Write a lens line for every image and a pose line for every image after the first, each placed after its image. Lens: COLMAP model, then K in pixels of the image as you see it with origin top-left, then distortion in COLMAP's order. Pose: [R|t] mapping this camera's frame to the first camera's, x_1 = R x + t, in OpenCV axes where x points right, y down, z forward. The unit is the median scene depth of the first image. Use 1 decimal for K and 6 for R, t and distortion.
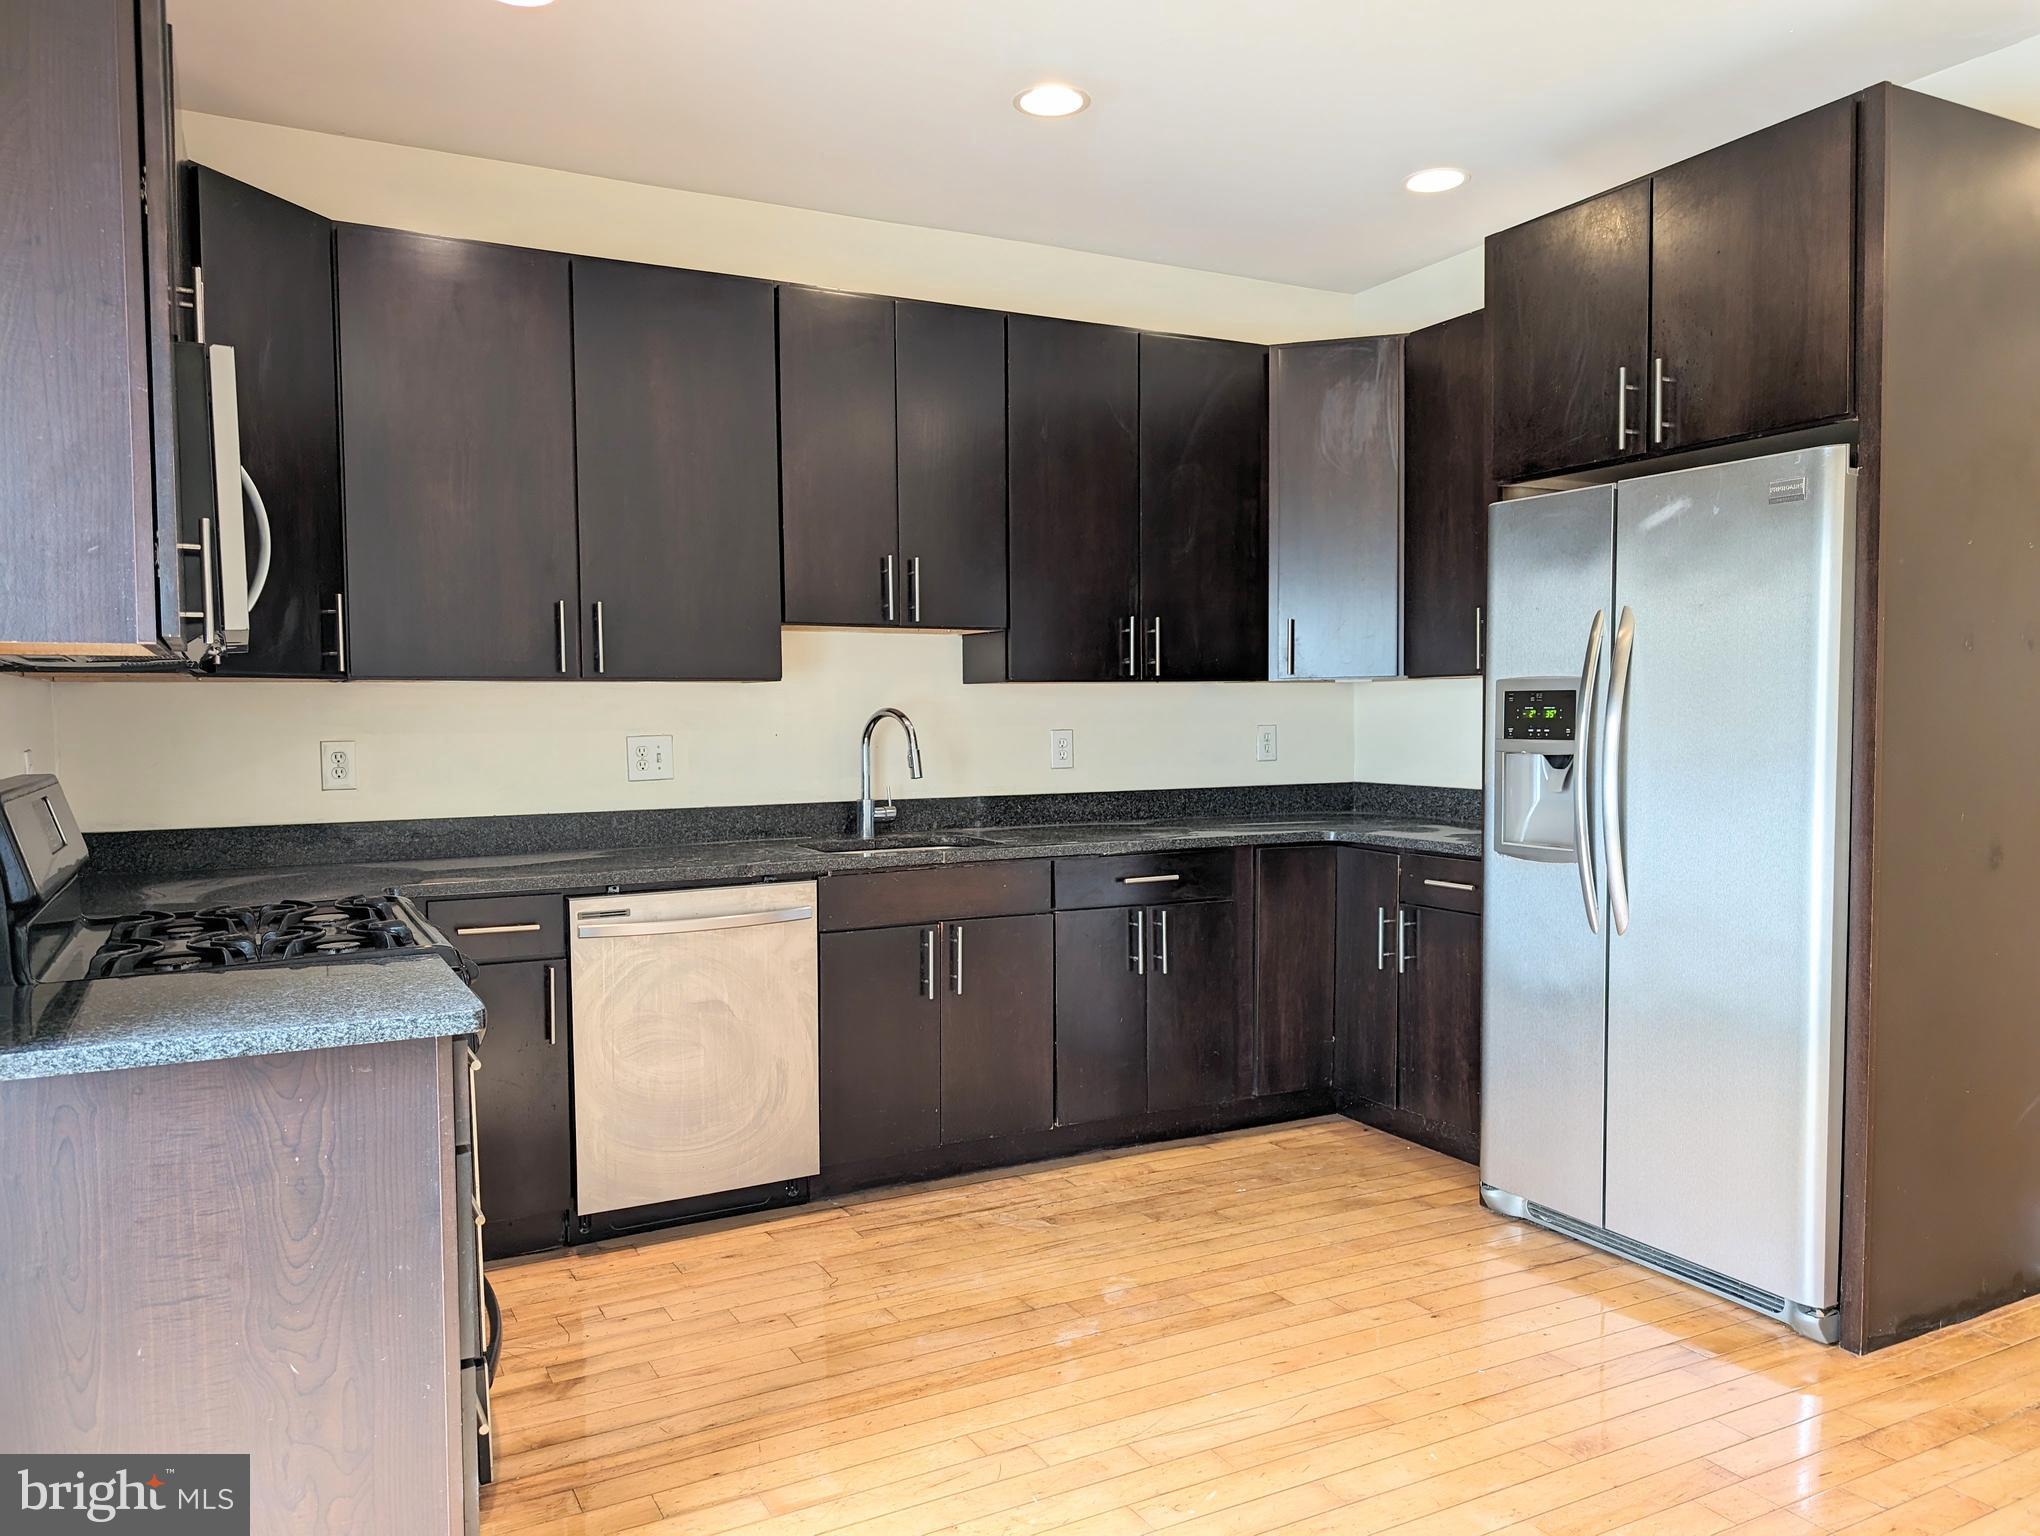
lens RADIAL K [[1465.8, 0, 1024.5], [0, 1465.8, 792.3], [0, 0, 1]] dist [0.008555, -0.002075]
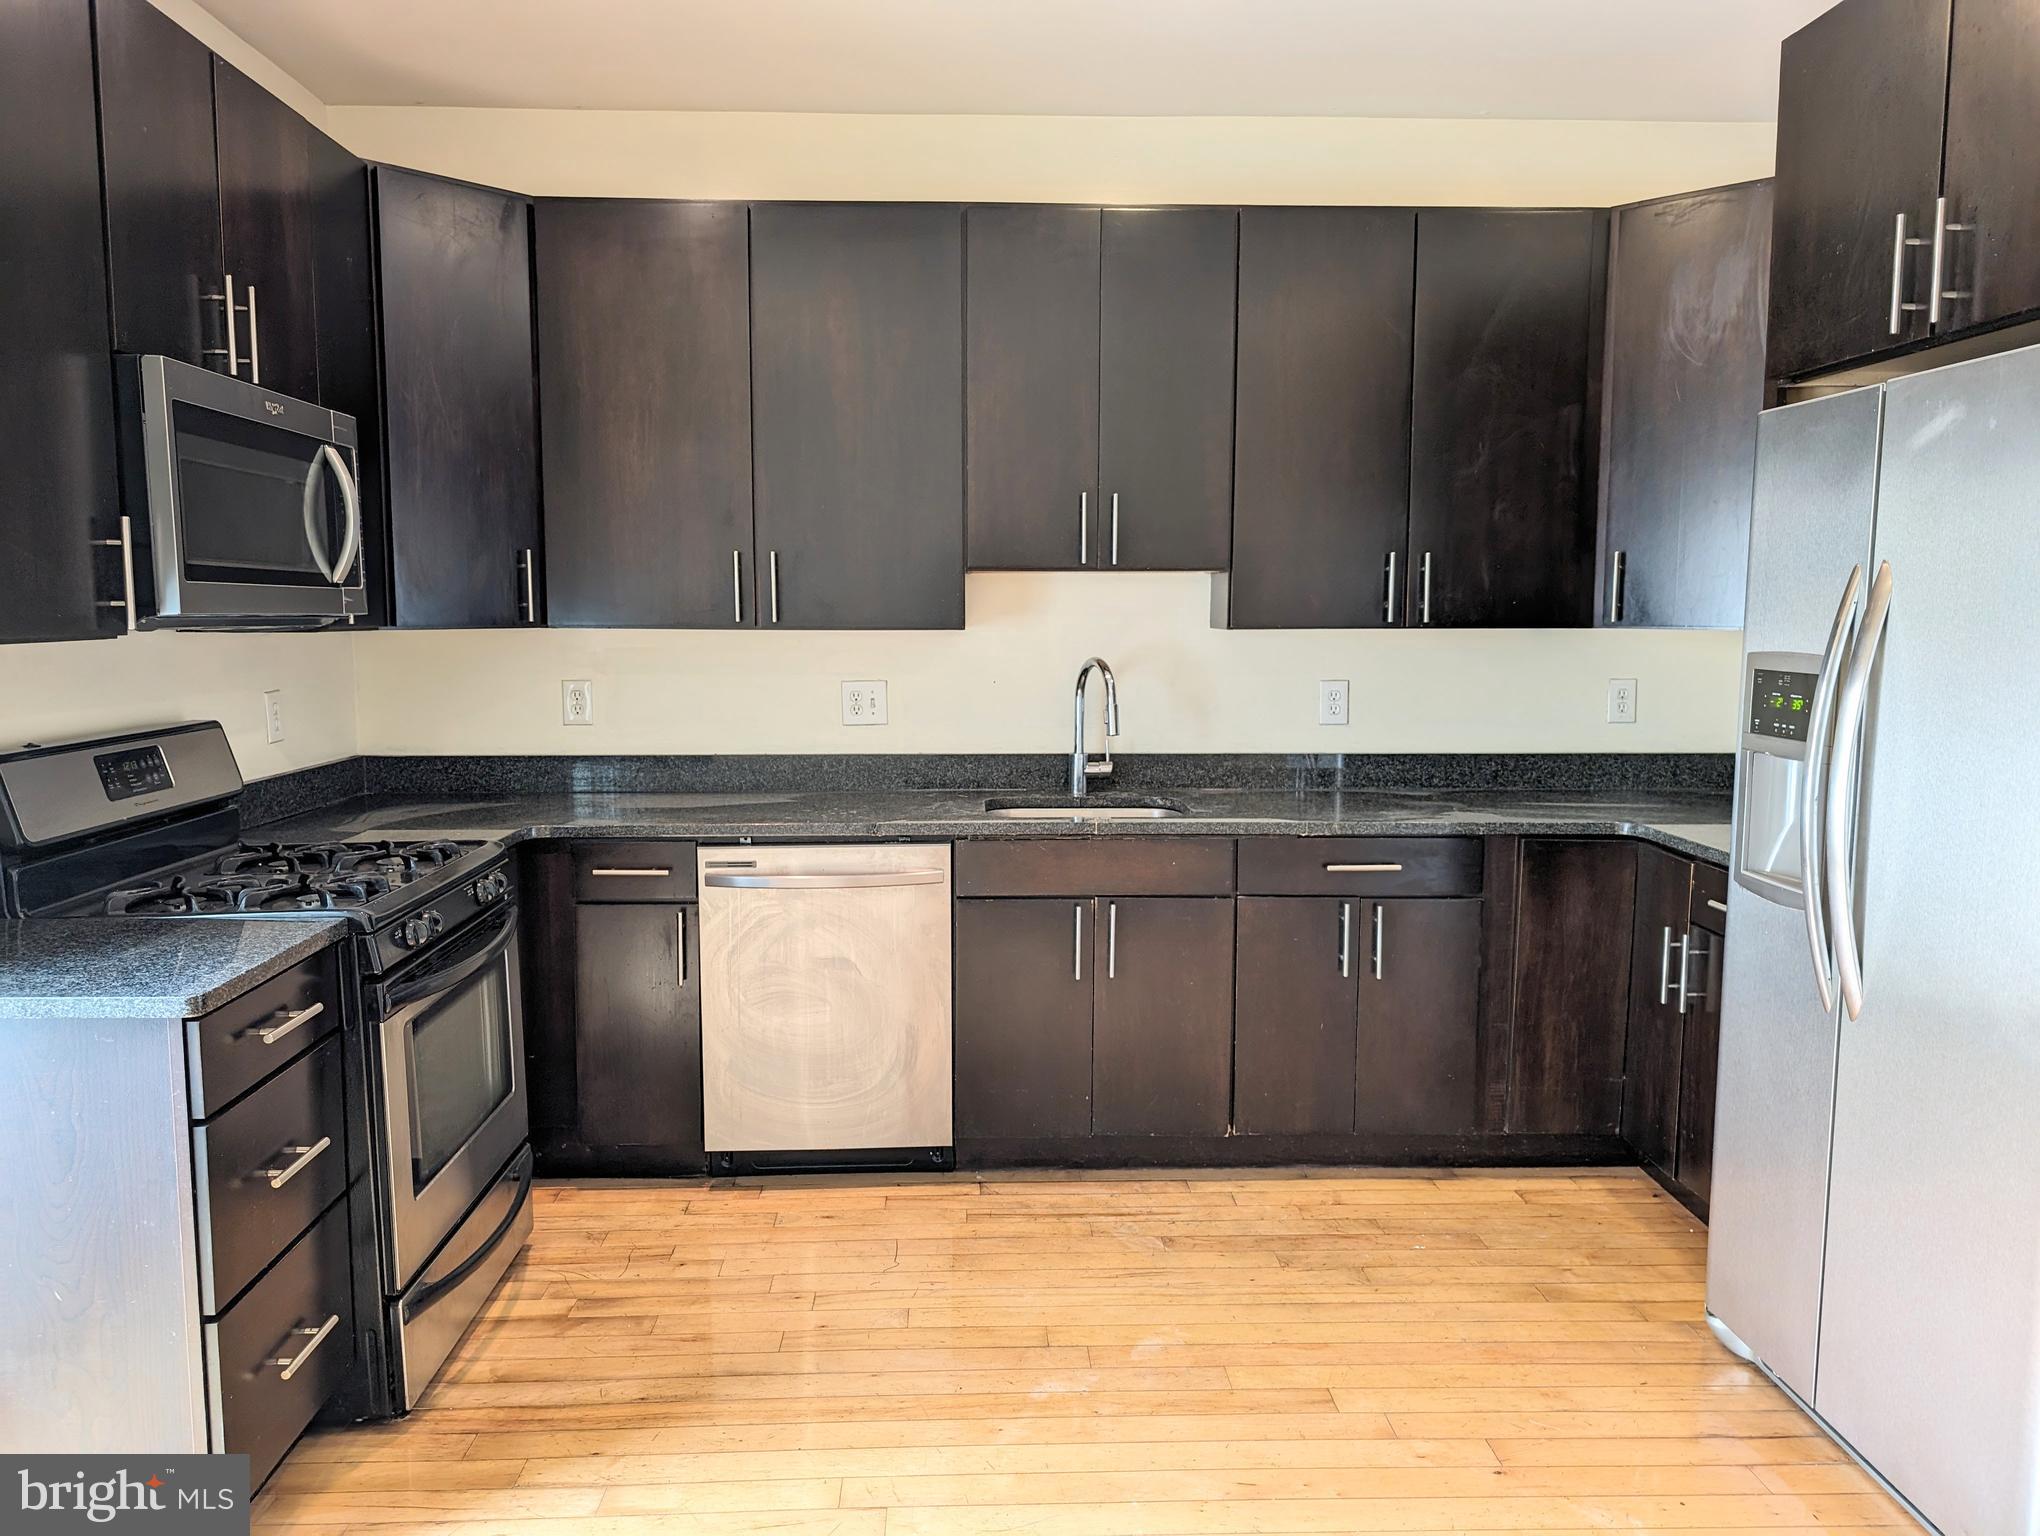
lens RADIAL K [[1473.3, 0, 1020.0], [0, 1473.3, 768.0], [0, 0, 1]] dist [0.007138, 0.001209]
pose [[0.900117, 0.058880, -0.431652, 0.318814], [-0.034641, 0.997361, 0.063810, -0.053698], [0.434270, -0.042483, 0.899781, 0.165412]]
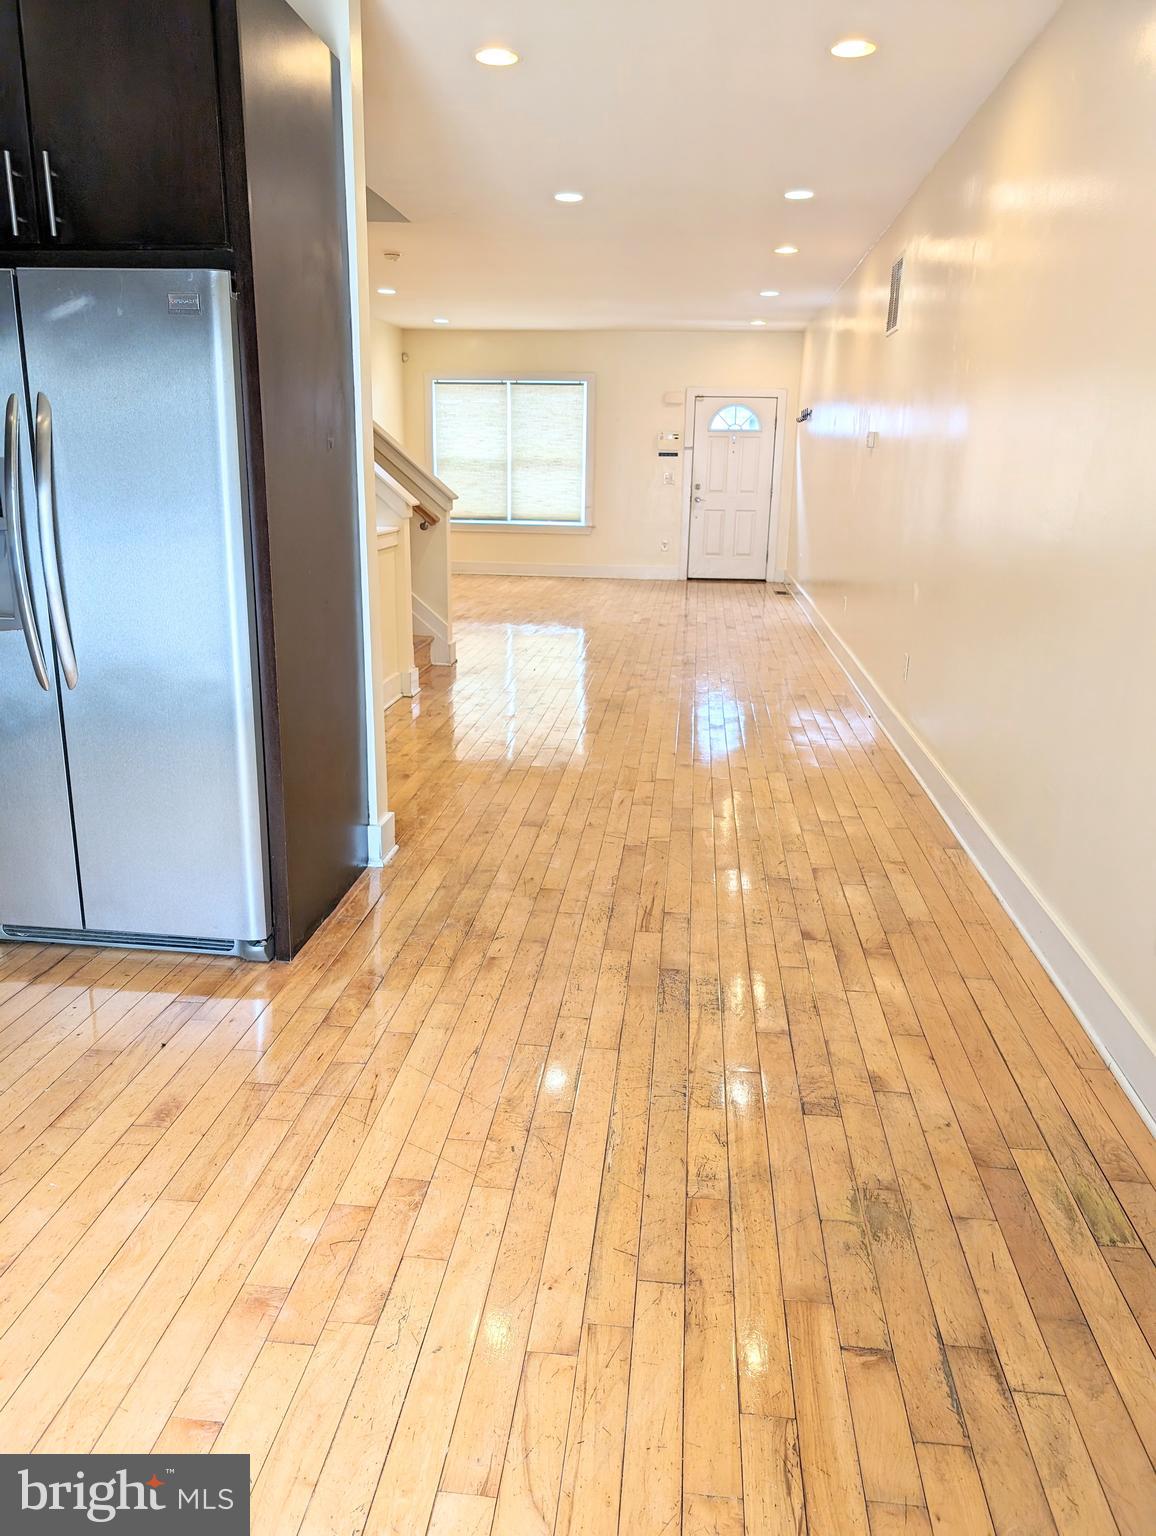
lens RADIAL K [[1109.3, 0, 578.0], [0, 1109.3, 768.0], [0, 0, 1]] dist [0.007138, 0.001209]
pose [[0.561753, -0.203512, 0.801883, -0.080887], [0.023499, 0.972805, 0.230428, -0.032672], [-0.826971, -0.110600, 0.551259, 0.163248]]
